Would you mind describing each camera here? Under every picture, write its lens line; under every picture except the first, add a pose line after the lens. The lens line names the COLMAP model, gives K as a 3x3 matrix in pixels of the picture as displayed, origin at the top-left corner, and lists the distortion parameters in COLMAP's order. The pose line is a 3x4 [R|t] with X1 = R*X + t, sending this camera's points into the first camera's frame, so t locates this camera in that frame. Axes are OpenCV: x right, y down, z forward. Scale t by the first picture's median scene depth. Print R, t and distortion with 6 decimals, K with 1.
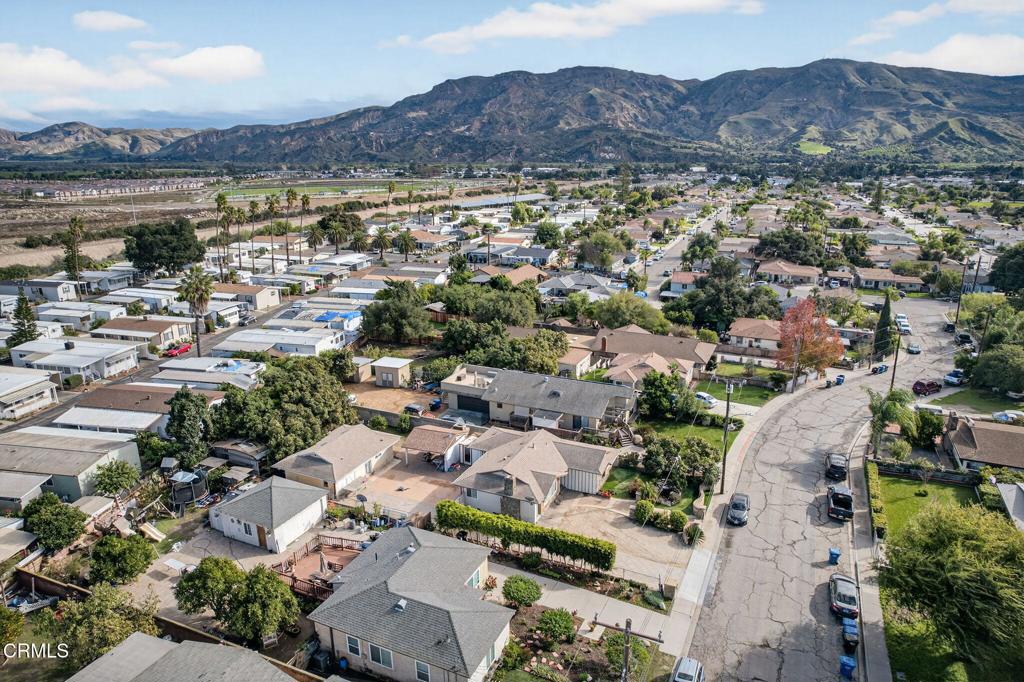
lens RADIAL K [[650.7, 0, 512.0], [0, 650.7, 341.0], [0, 0, 1]] dist [-0.073749, 0.060824]
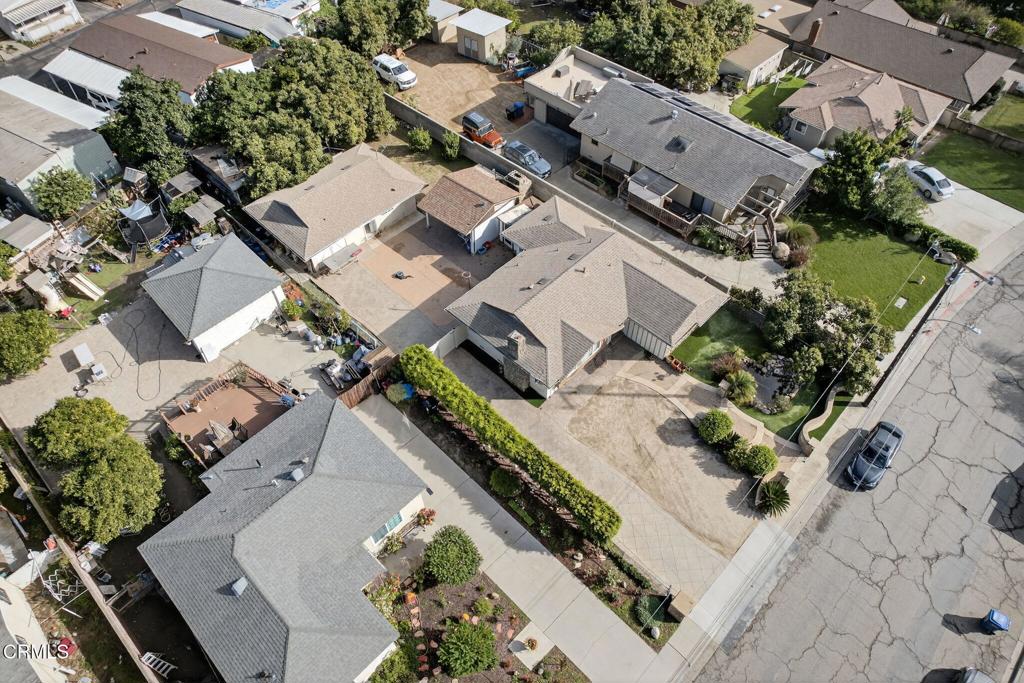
lens RADIAL K [[650.7, 0, 512.0], [0, 650.7, 341.5], [0, 0, 1]] dist [-0.073749, 0.060824]
pose [[0.944980, 0.256292, -0.203291, 0.101773], [-0.092273, 0.805039, 0.586002, -0.133523], [0.313844, -0.535002, 0.784395, 0.398417]]
